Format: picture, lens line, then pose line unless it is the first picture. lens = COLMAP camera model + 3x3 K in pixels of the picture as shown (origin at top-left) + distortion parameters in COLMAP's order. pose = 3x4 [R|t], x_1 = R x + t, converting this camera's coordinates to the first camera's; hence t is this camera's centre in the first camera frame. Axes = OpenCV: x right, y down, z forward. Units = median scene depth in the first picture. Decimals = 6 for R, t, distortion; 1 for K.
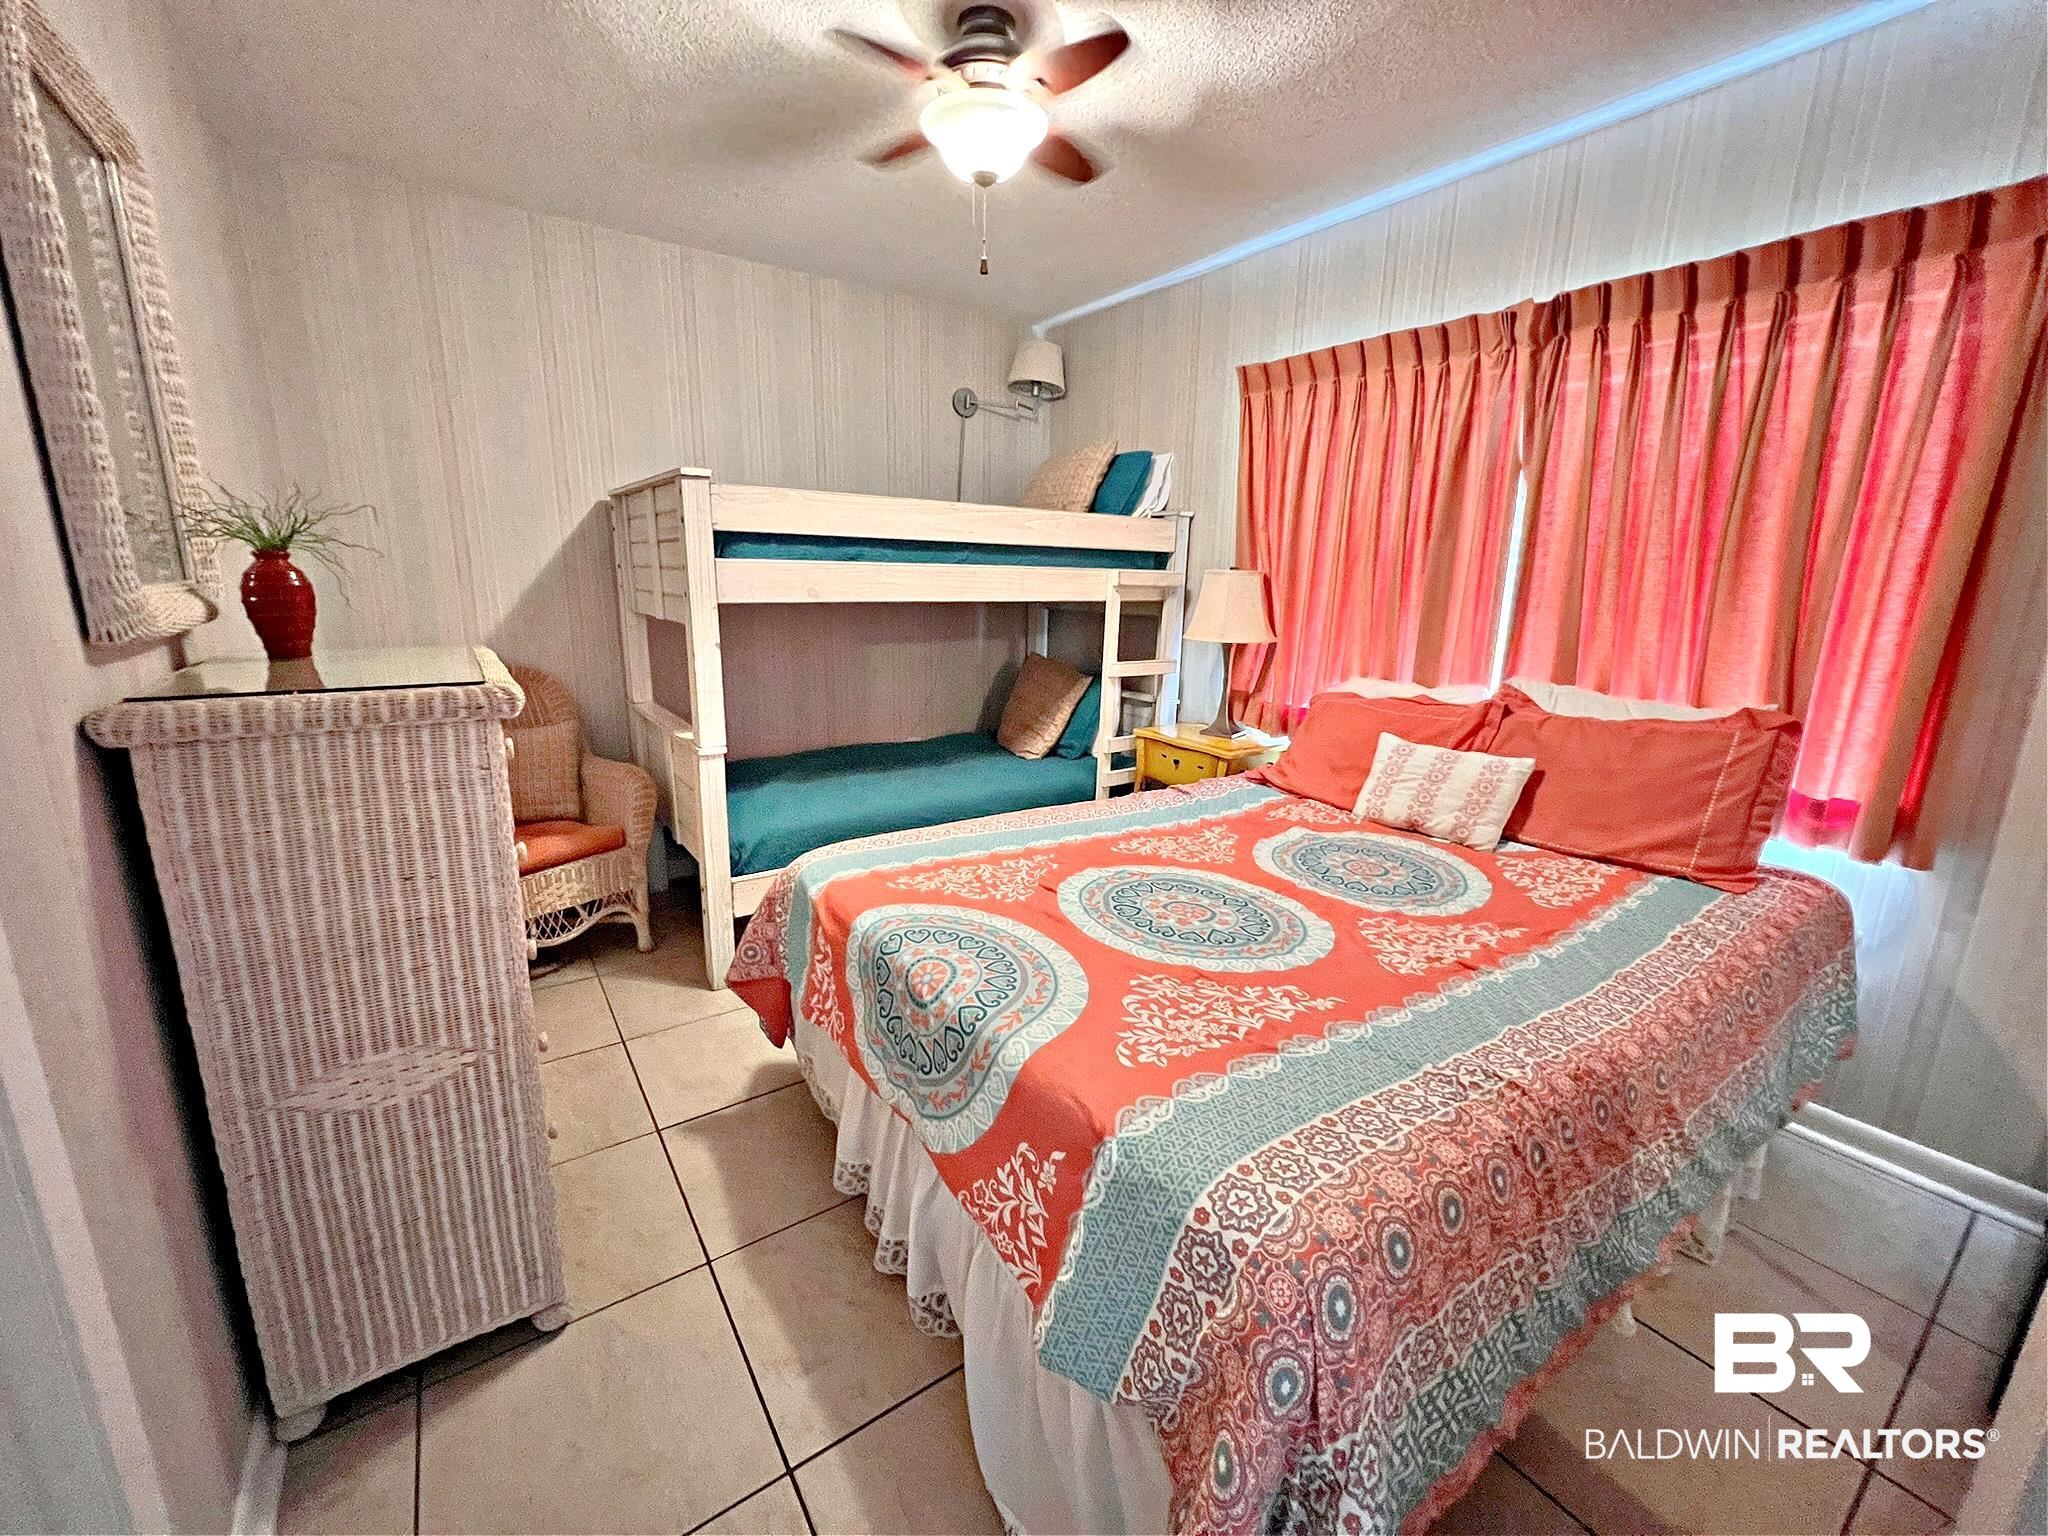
lens RADIAL K [[821.5, 0, 1020.7], [0, 821.5, 763.0], [0, 0, 1]] dist [-0.001144, 0.000044]
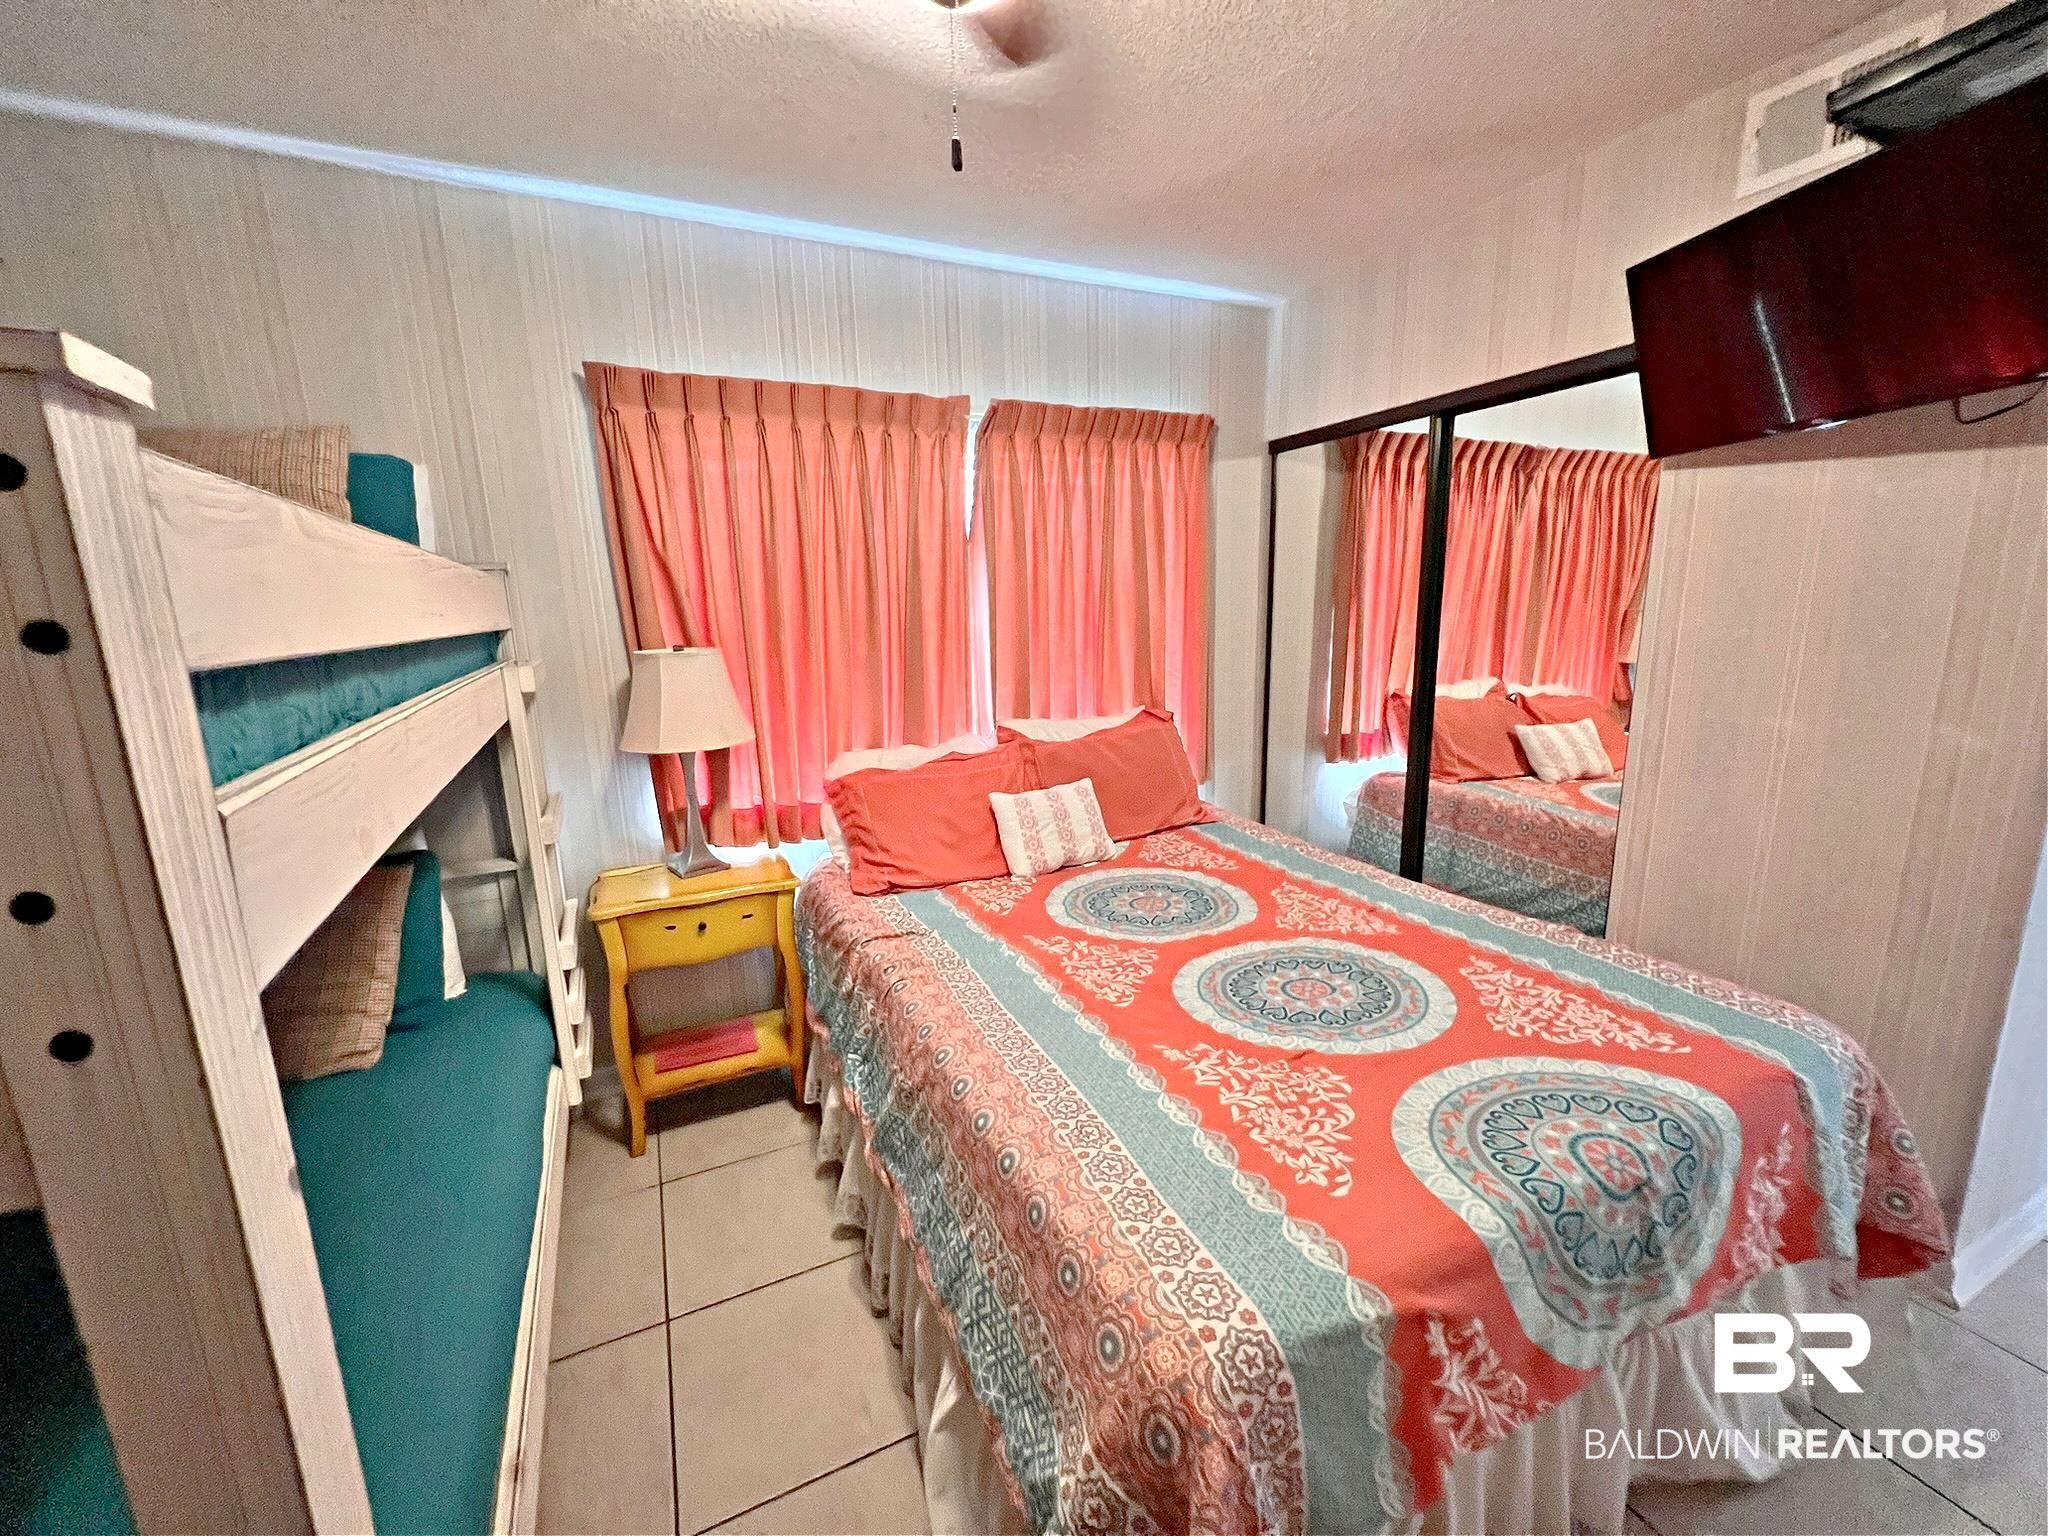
lens RADIAL K [[821.5, 0, 1020.7], [0, 821.5, 763.0], [0, 0, 1]] dist [-0.001144, 0.000044]
pose [[0.164111, -0.217389, 0.962190, -0.663469], [0.257914, 0.950940, 0.170858, -0.300754], [-0.952128, 0.220123, 0.212128, 0.940412]]
